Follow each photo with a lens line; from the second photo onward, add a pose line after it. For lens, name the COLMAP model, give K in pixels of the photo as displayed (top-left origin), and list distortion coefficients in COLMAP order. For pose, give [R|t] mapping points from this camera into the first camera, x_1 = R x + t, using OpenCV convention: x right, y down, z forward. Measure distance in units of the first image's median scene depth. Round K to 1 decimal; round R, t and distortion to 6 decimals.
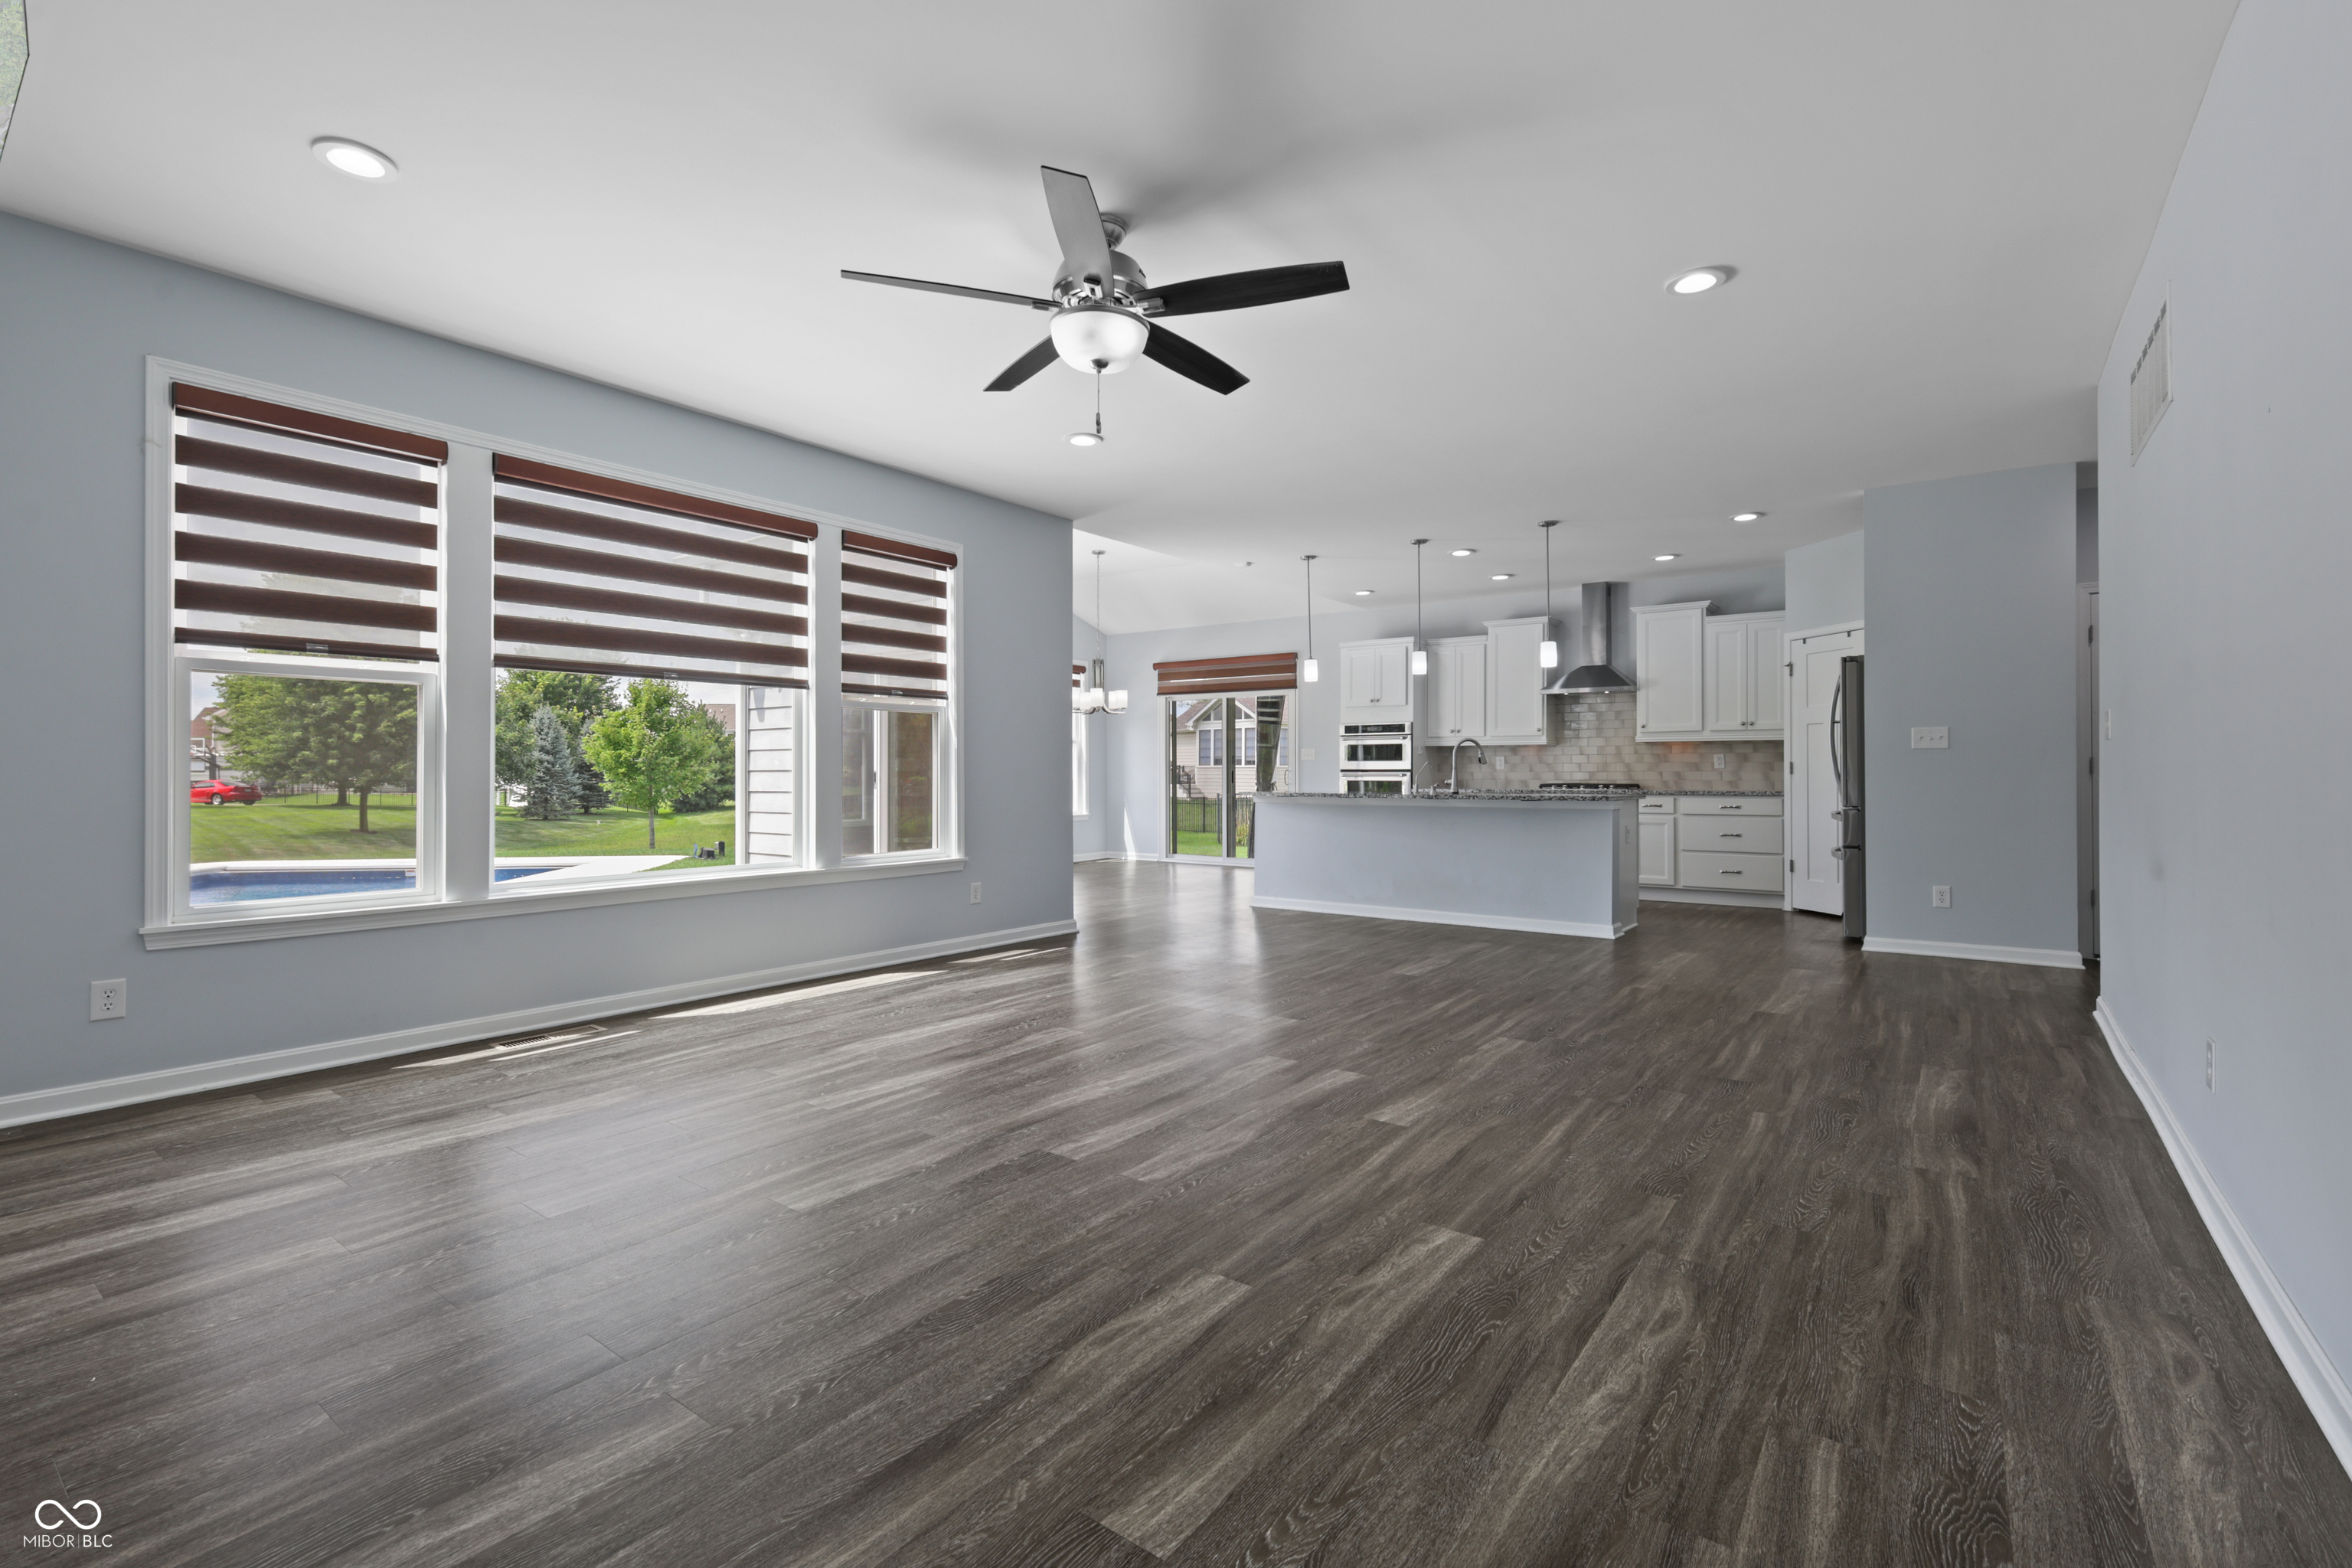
lens RADIAL K [[1036.9, 0, 1176.4], [0, 1036.9, 771.4], [0, 0, 1]] dist [-0.001418, -0.000296]
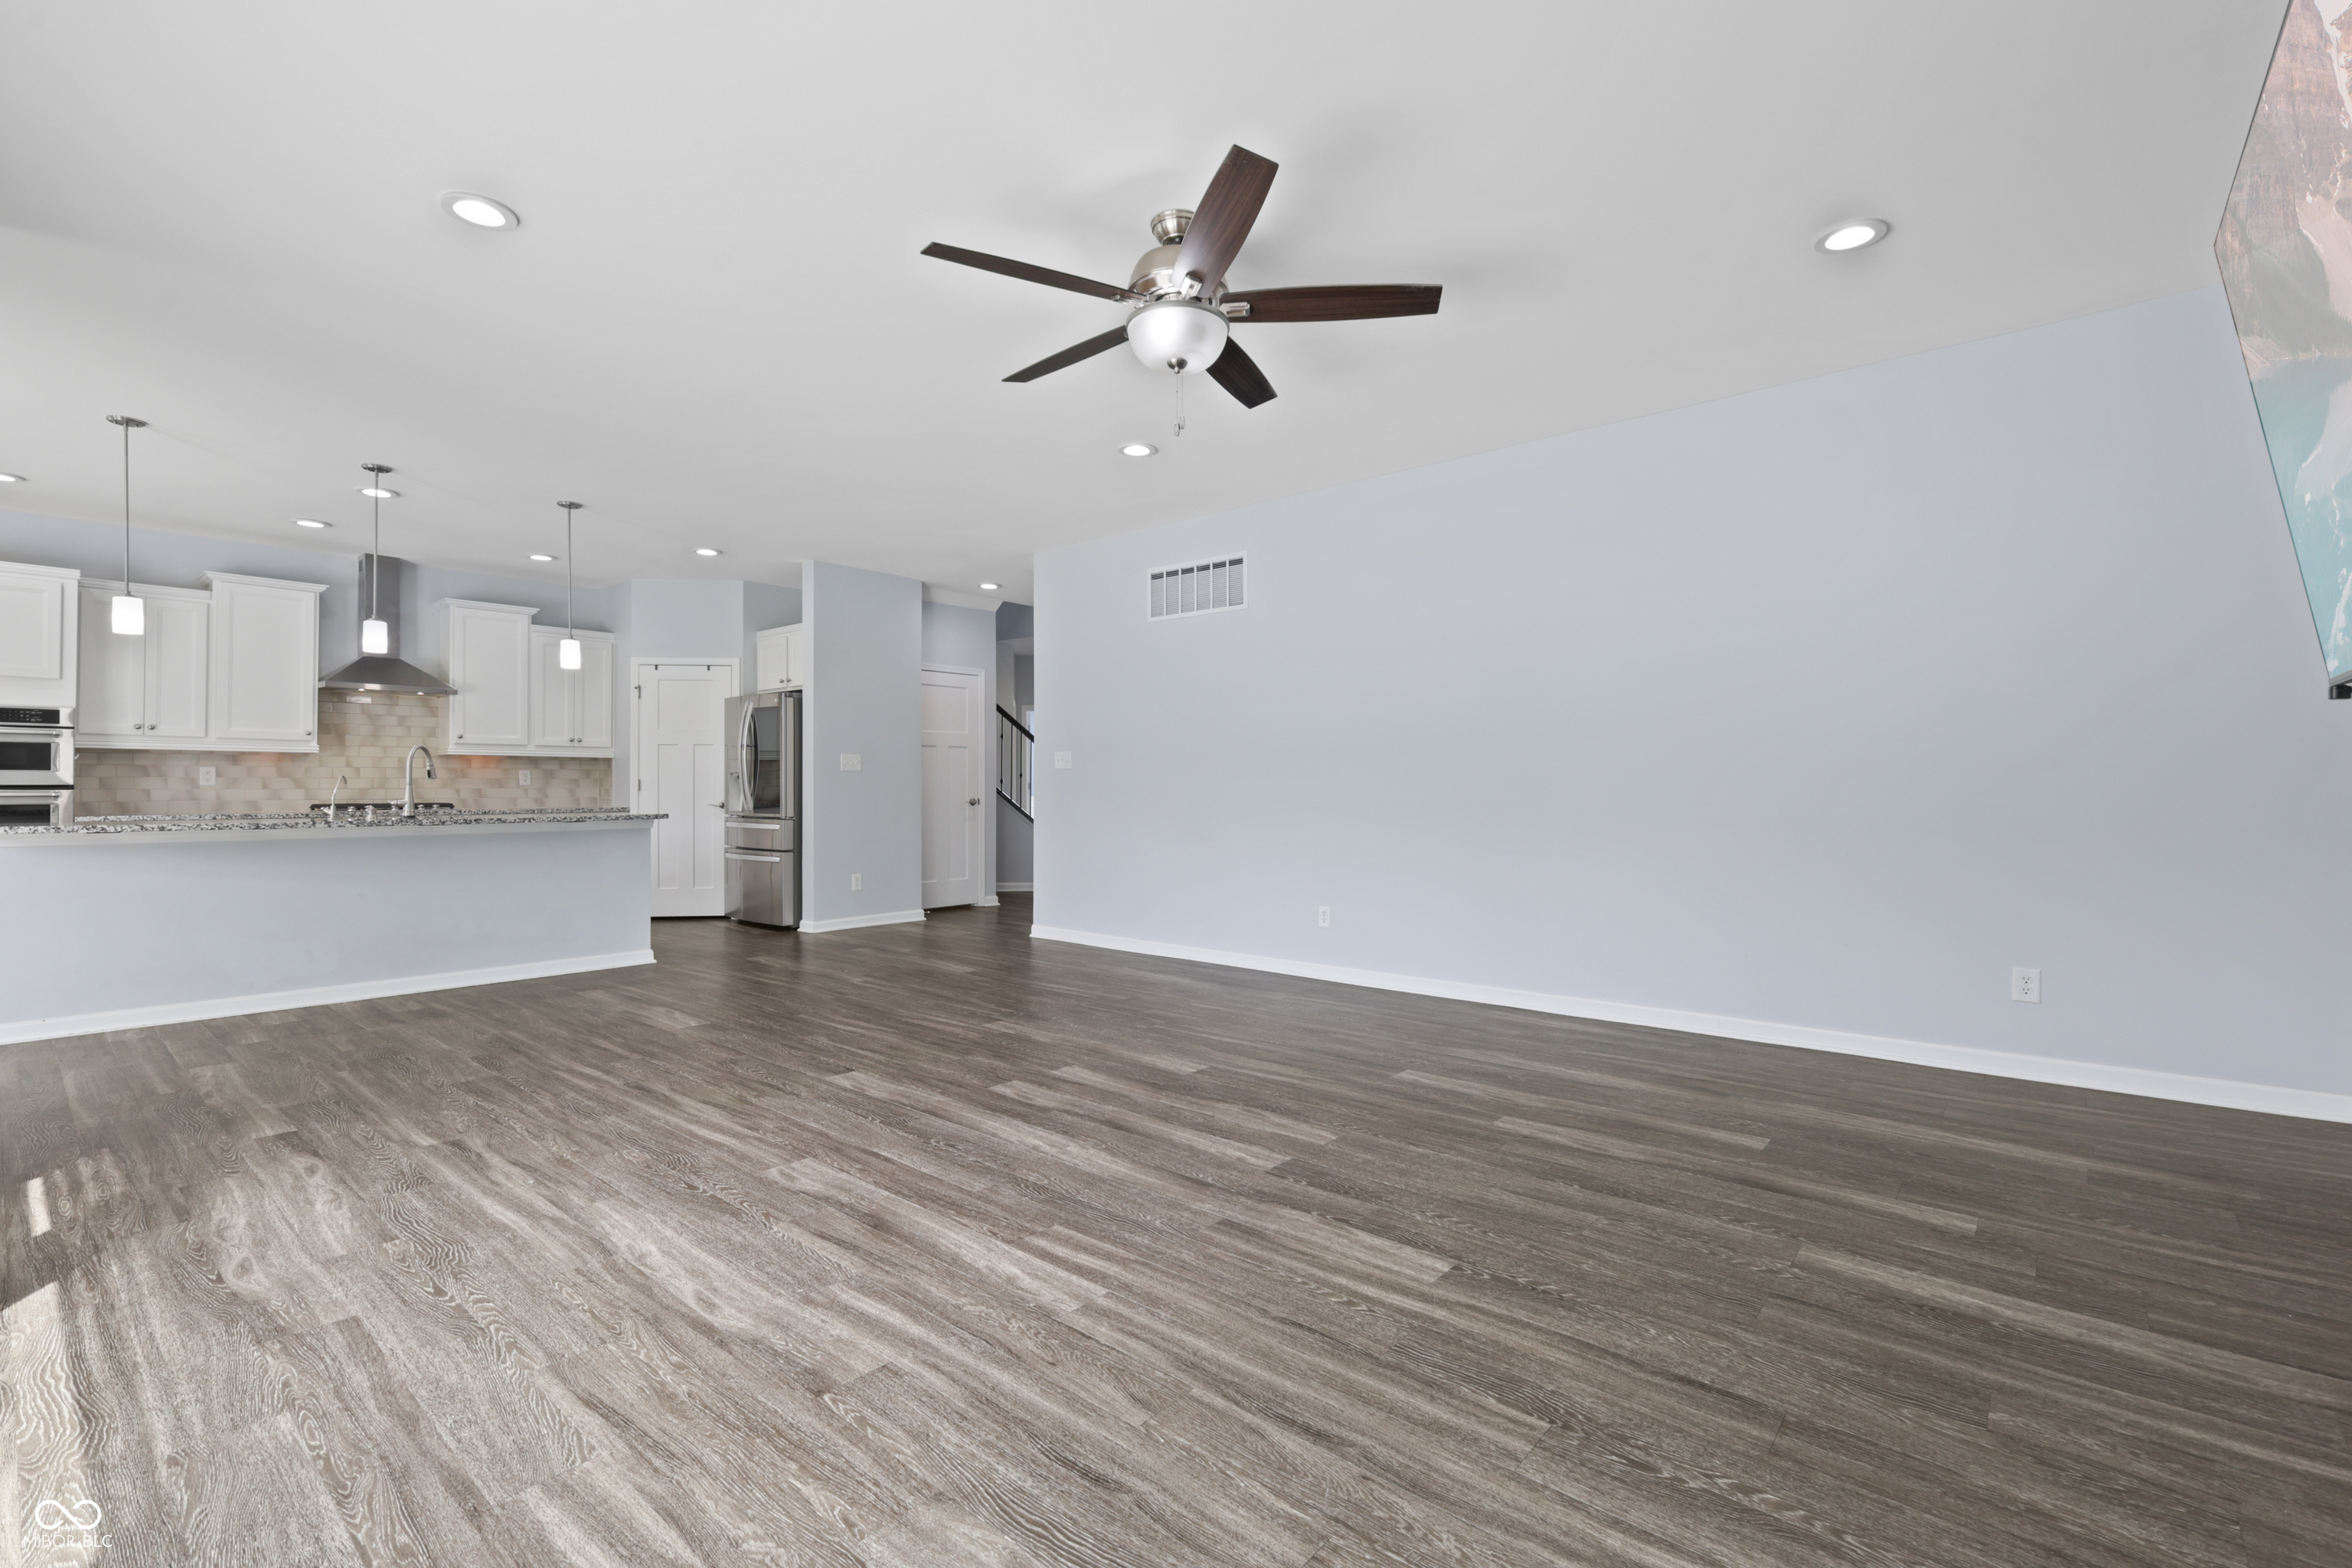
lens RADIAL K [[1036.9, 0, 1163.3], [0, 1036.9, 794.7], [0, 0, 1]] dist [-0.001418, -0.000296]
pose [[0.076636, -0.005907, 0.997042, -1.033521], [0.000453, 0.999983, 0.005890, 0.001270], [-0.997059, 0.000000, 0.076637, 0.944440]]
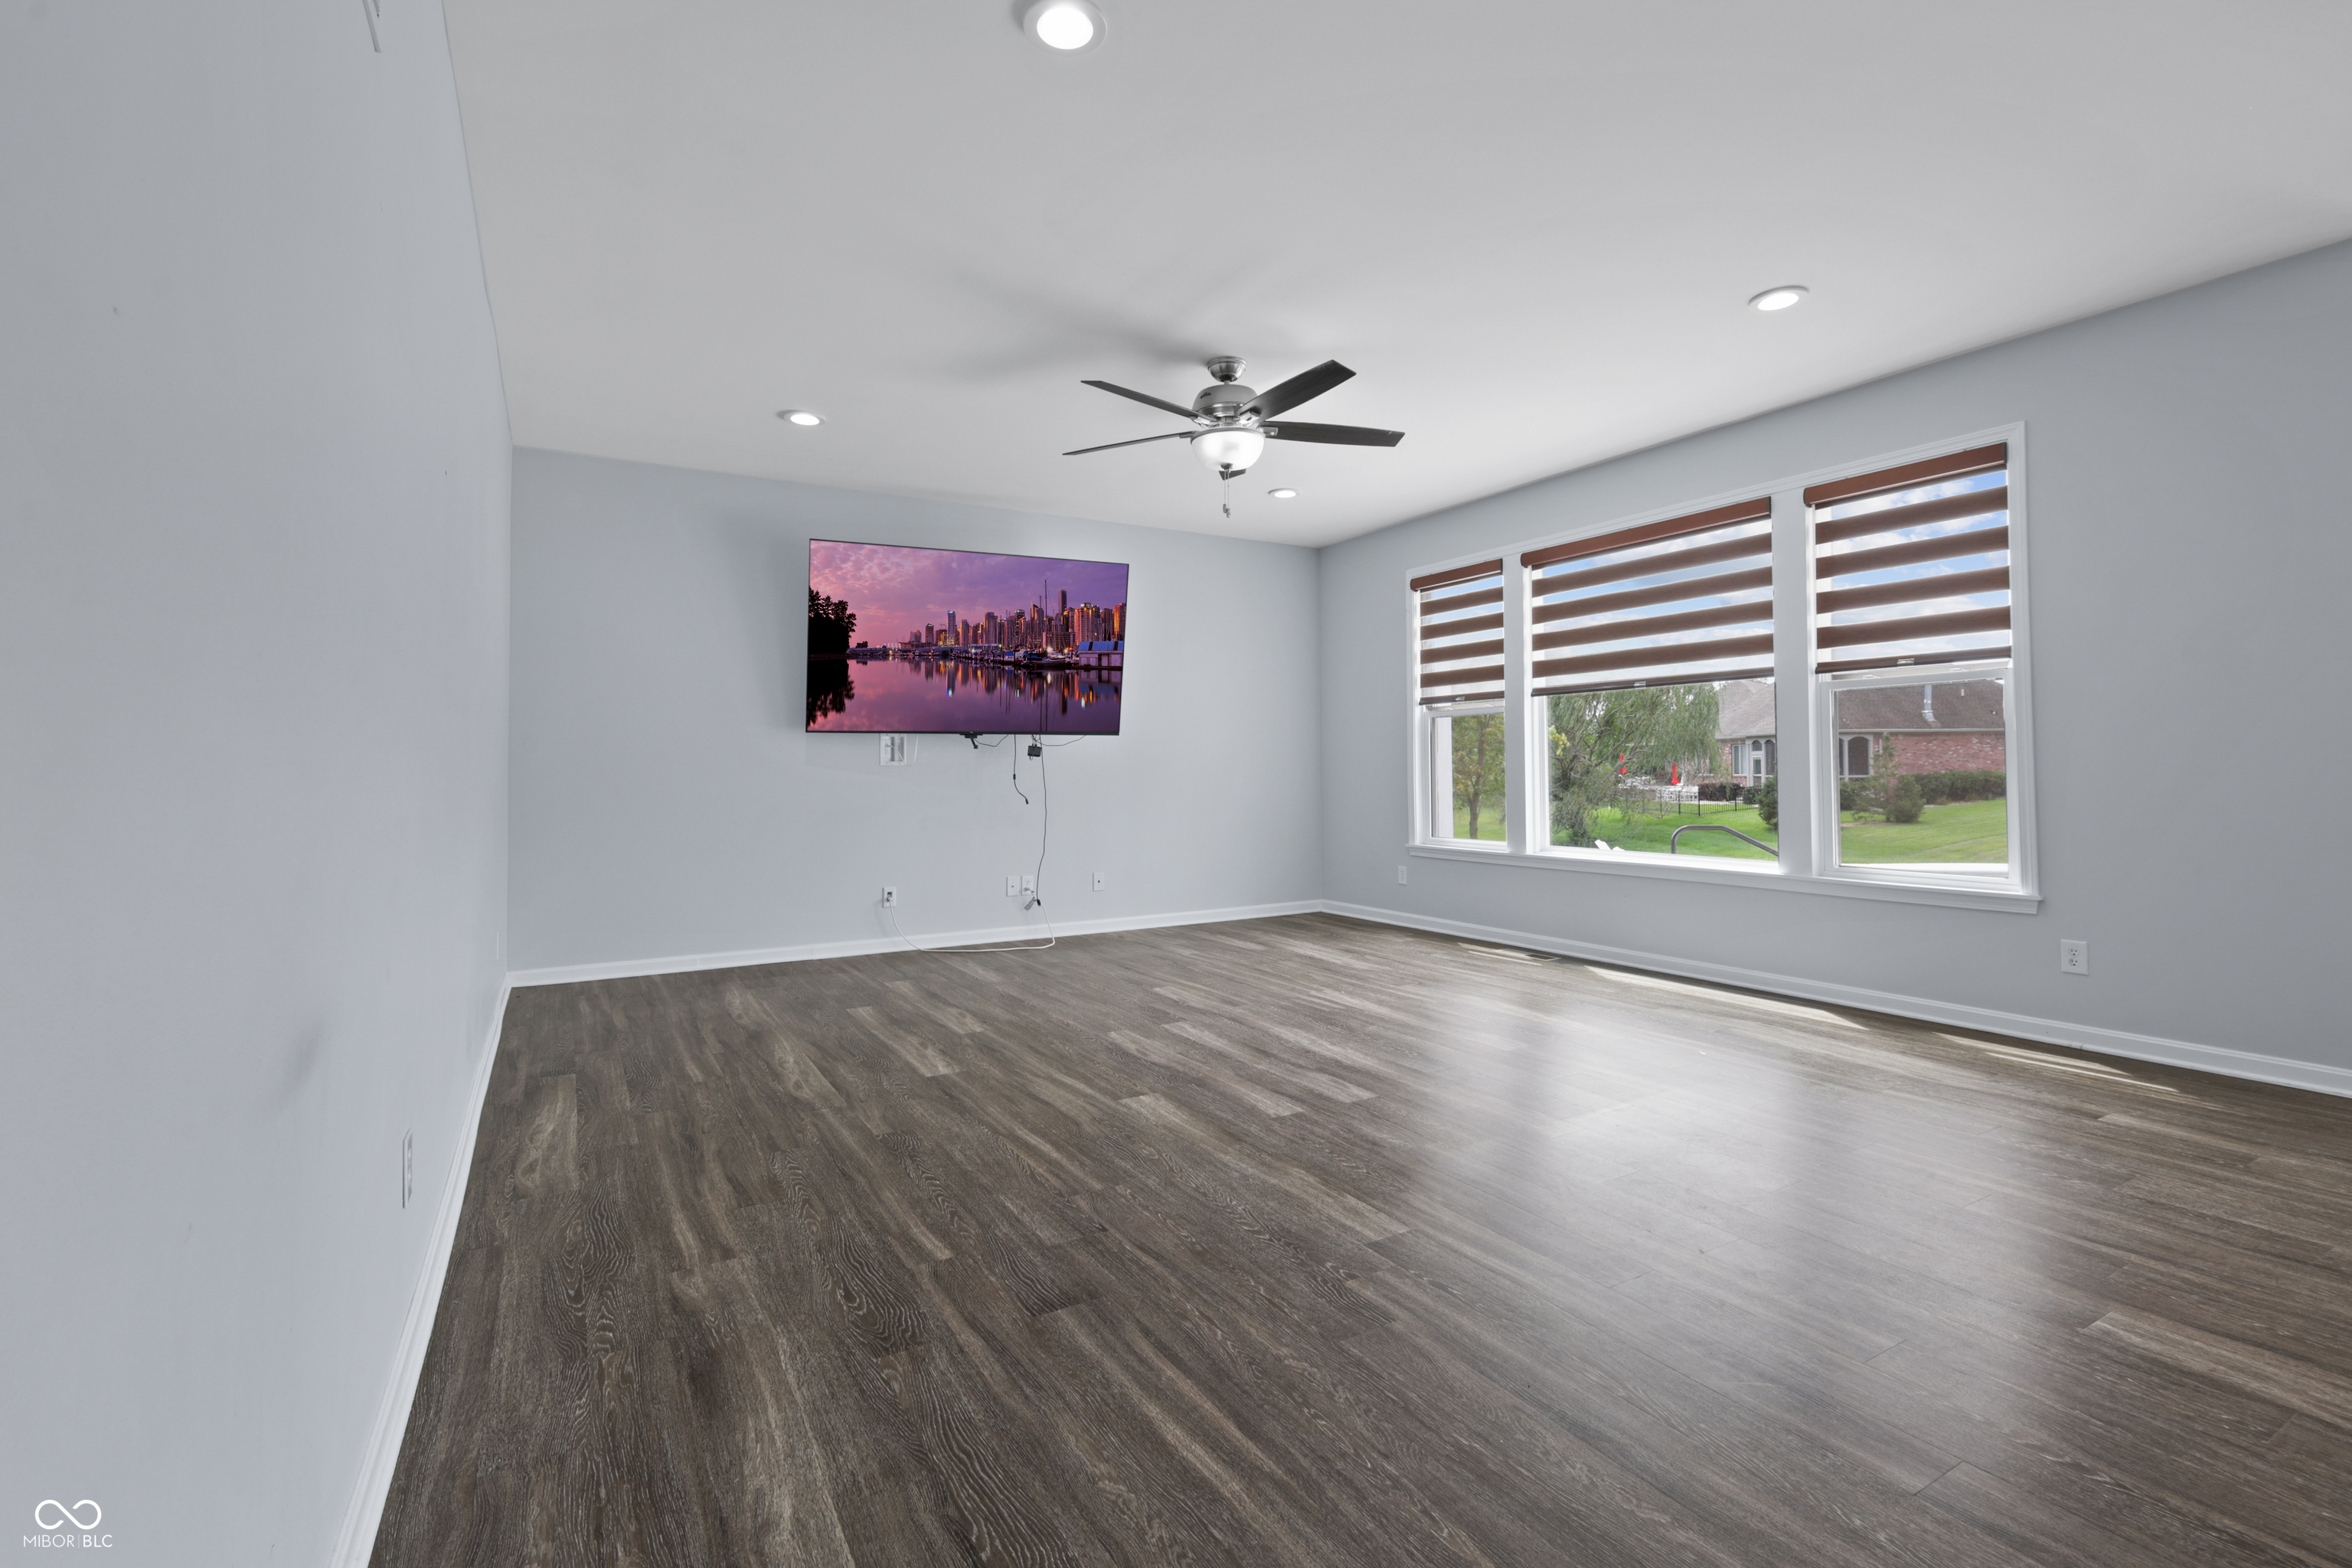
lens RADIAL K [[1036.9, 0, 1170.2], [0, 1036.9, 761.0], [0, 0, 1]] dist [-0.001418, -0.000296]
pose [[-0.388951, -0.003607, -0.921252, 1.187535], [0.010778, 0.999906, -0.008466, -0.004493], [0.921196, -0.013222, -0.388875, 1.455865]]
